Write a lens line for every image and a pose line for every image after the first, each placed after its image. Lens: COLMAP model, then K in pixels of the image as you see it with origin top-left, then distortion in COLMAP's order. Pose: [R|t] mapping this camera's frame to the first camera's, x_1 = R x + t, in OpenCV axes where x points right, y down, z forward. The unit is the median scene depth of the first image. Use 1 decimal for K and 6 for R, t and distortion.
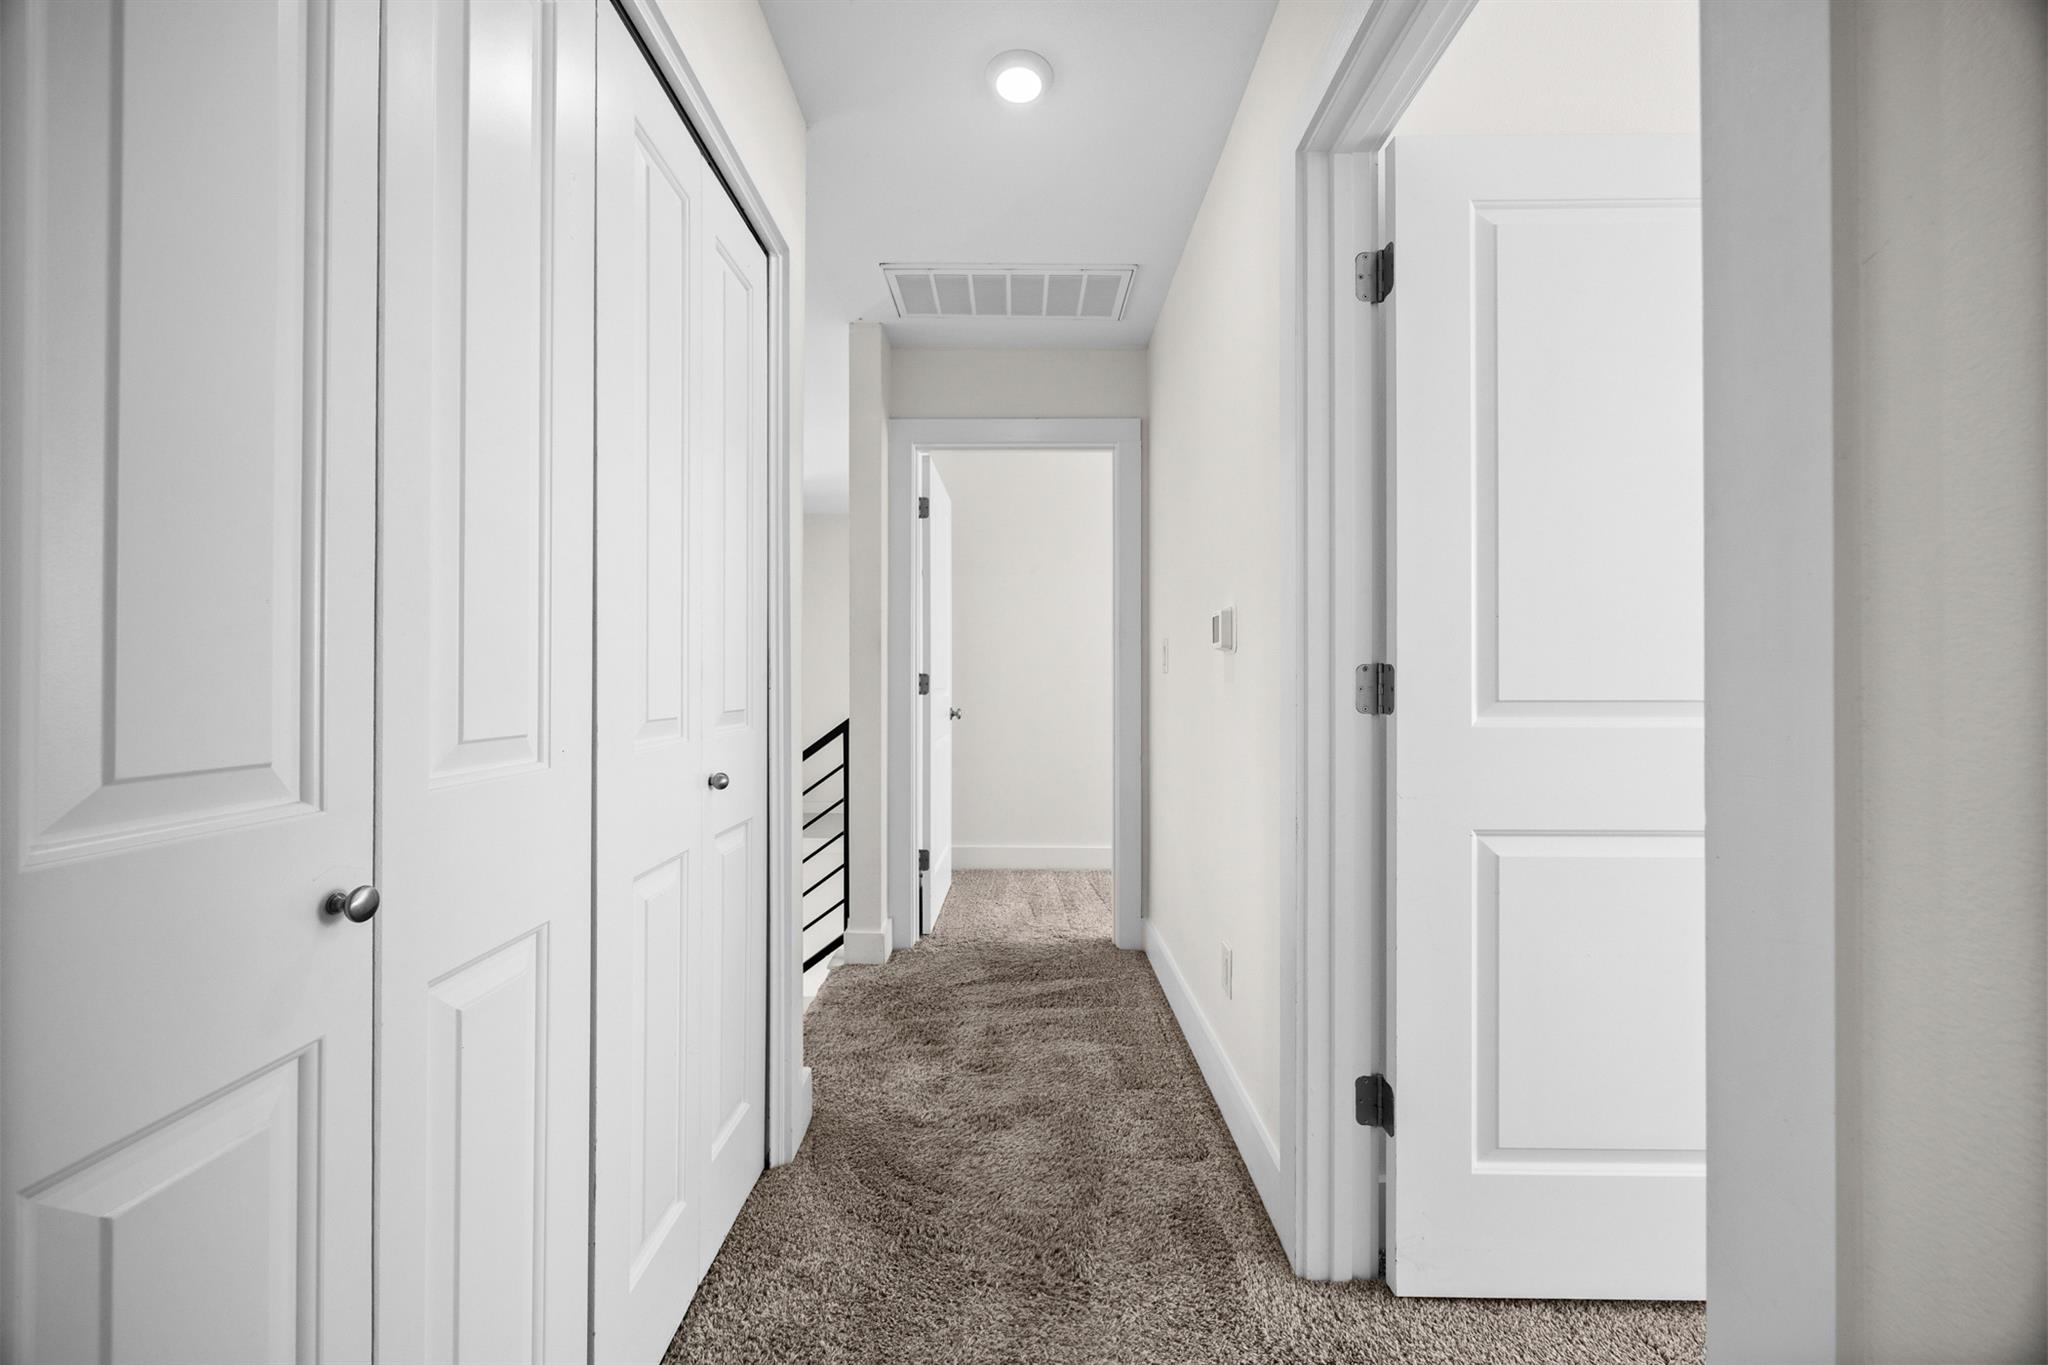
lens RADIAL K [[775.4, 0, 1017.7], [0, 775.4, 681.6], [0, 0, 1]] dist [-0.001186, -0.000195]
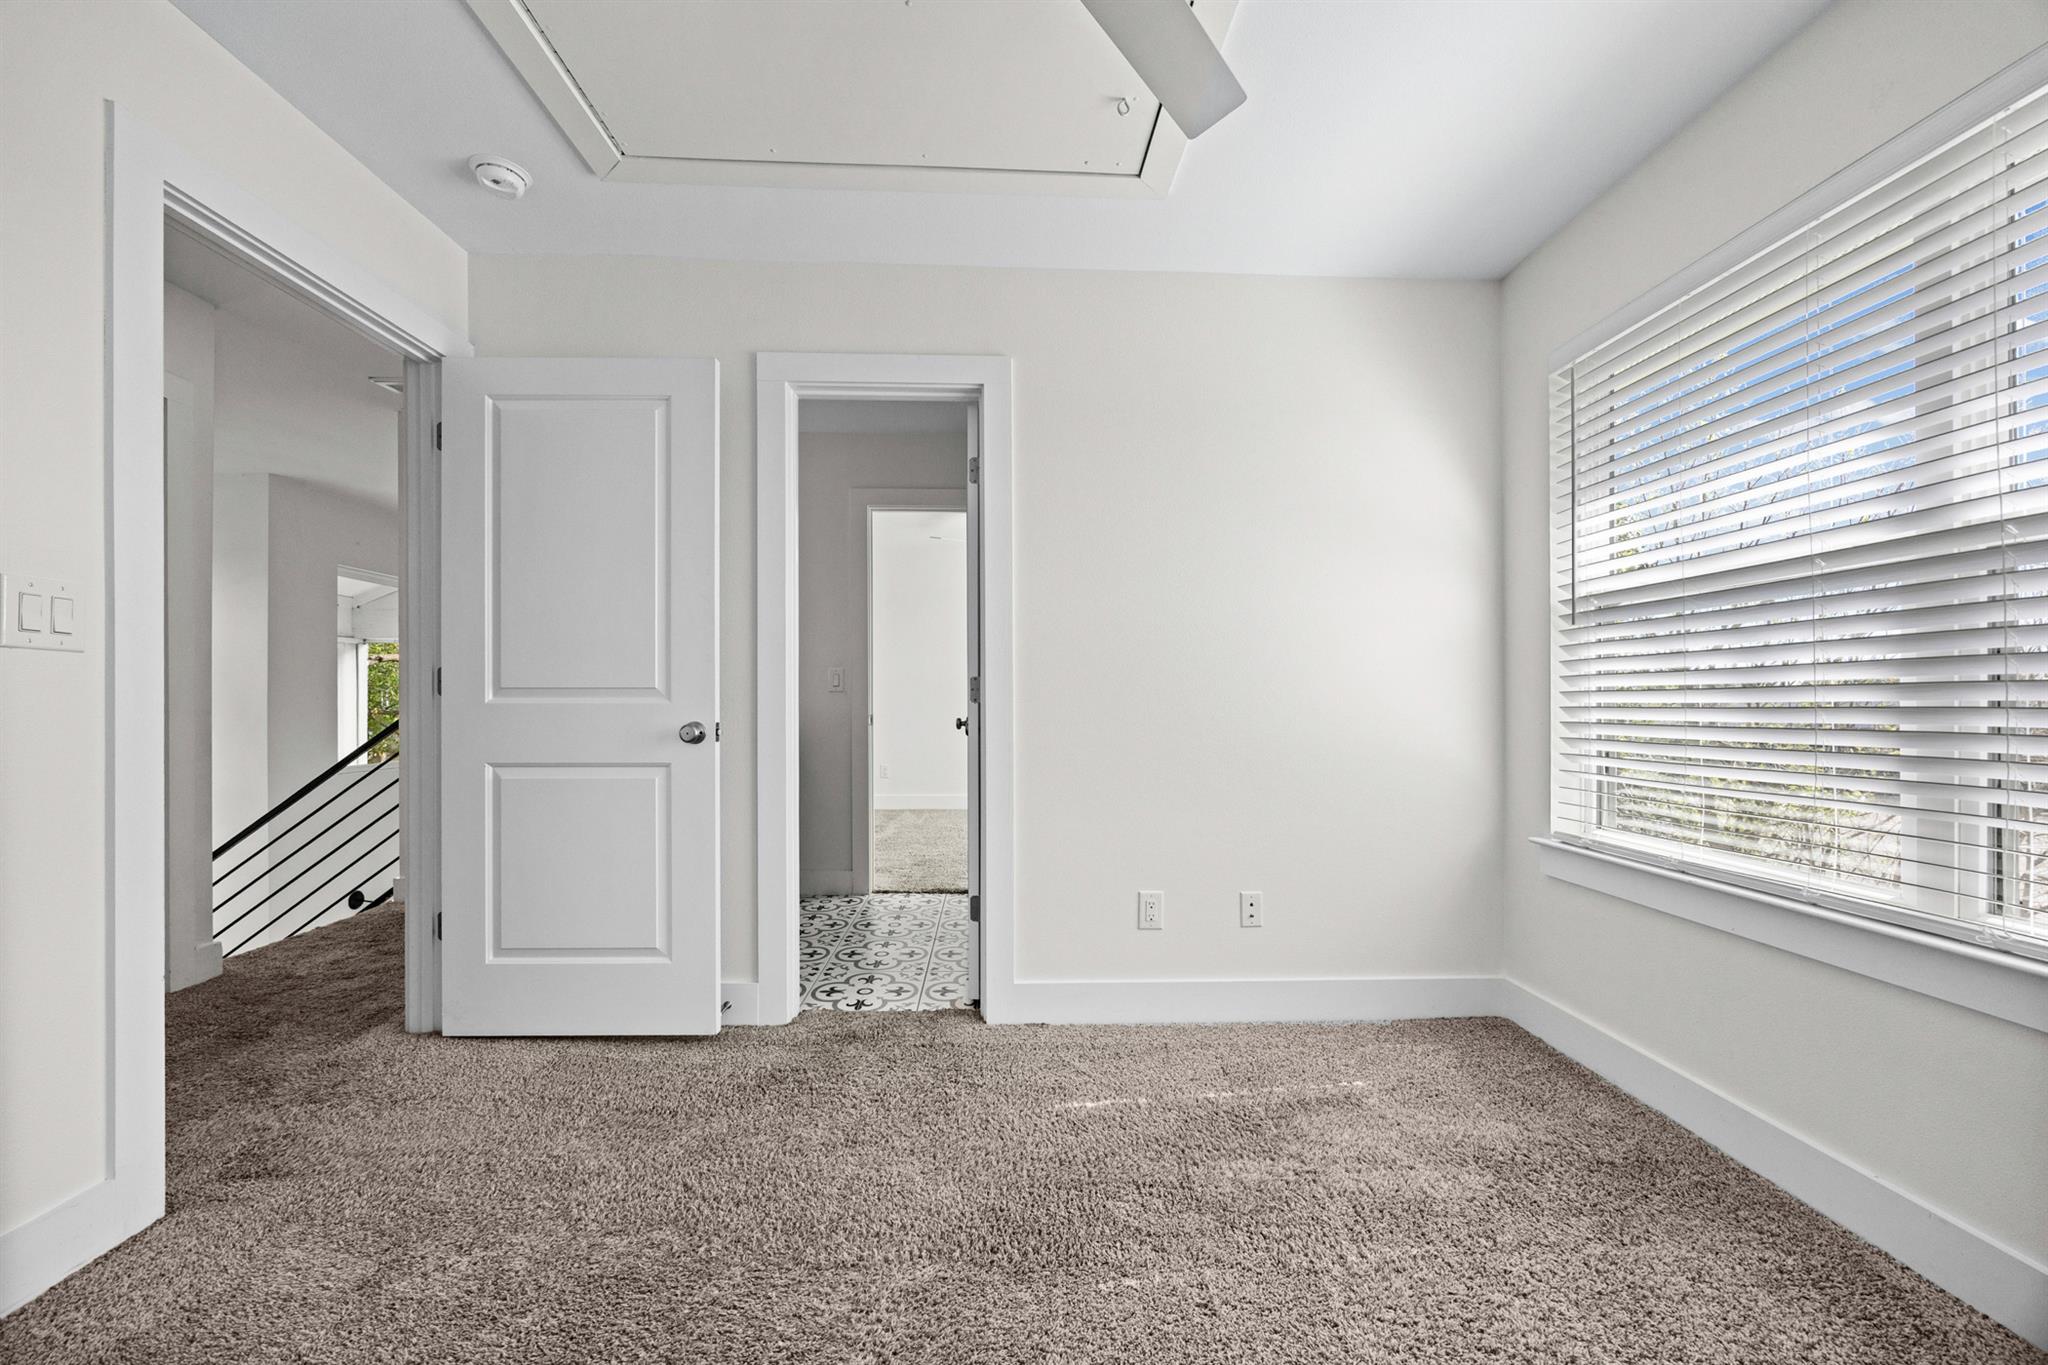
lens RADIAL K [[775.4, 0, 1017.7], [0, 775.4, 681.6], [0, 0, 1]] dist [-0.001186, -0.000195]
pose [[0.999174, 0.003587, 0.040480, 1.655951], [-0.002995, 0.999888, -0.014679, 0.036119], [-0.040528, 0.014546, 0.999073, -0.743628]]
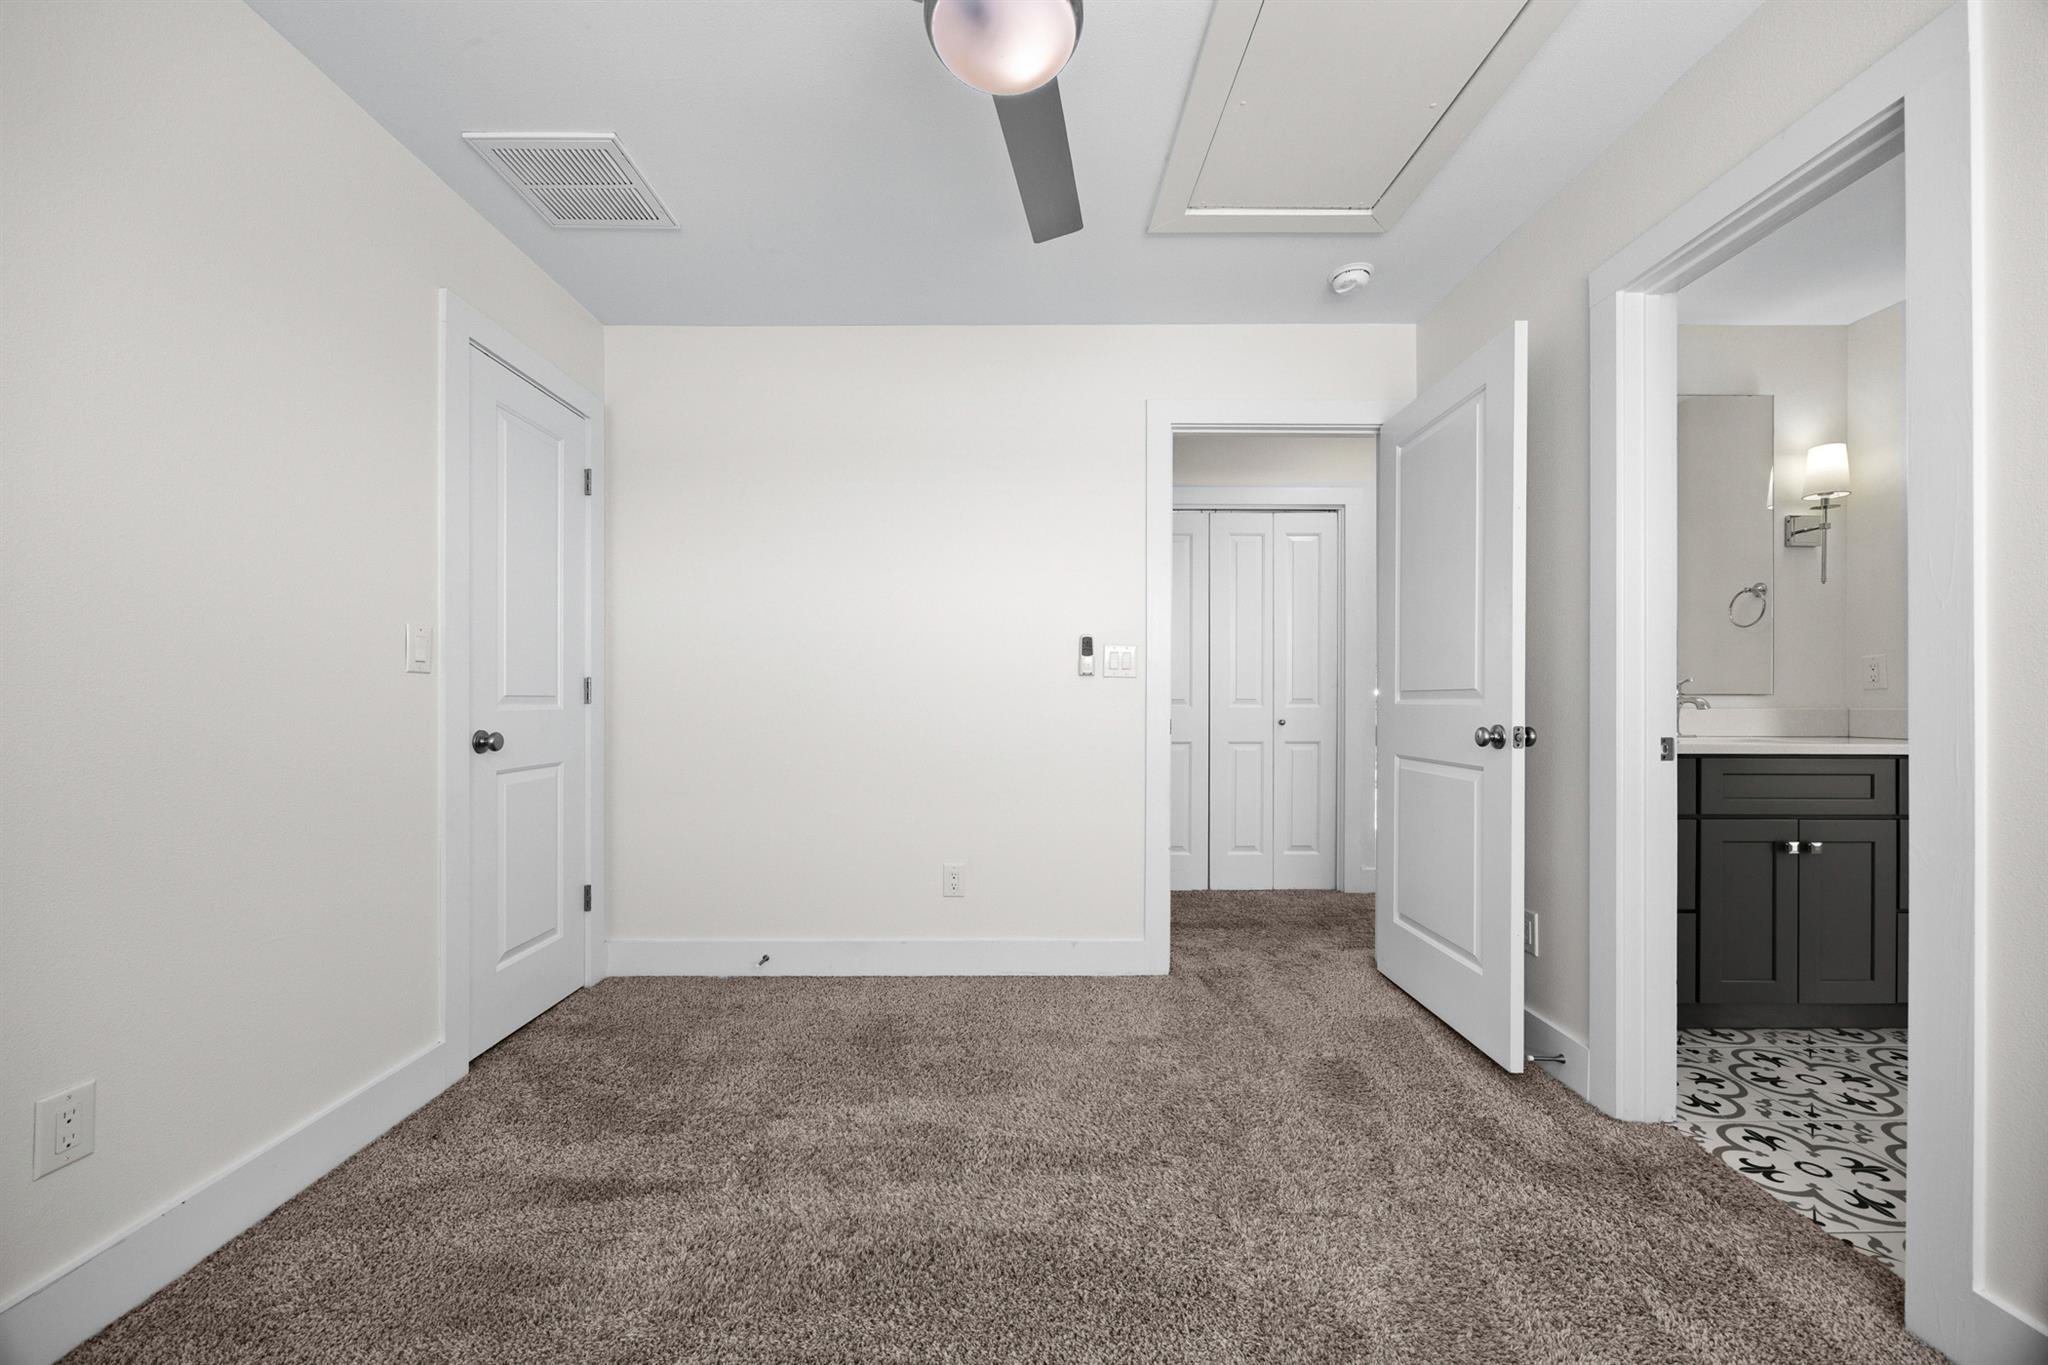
lens RADIAL K [[775.4, 0, 1017.7], [0, 775.4, 681.6], [0, 0, 1]] dist [-0.001186, -0.000195]
pose [[0.021293, -0.022010, -0.999531, 2.592078], [0.006495, 0.999740, -0.021876, 0.040243], [0.999752, -0.006026, 0.021430, -0.014367]]
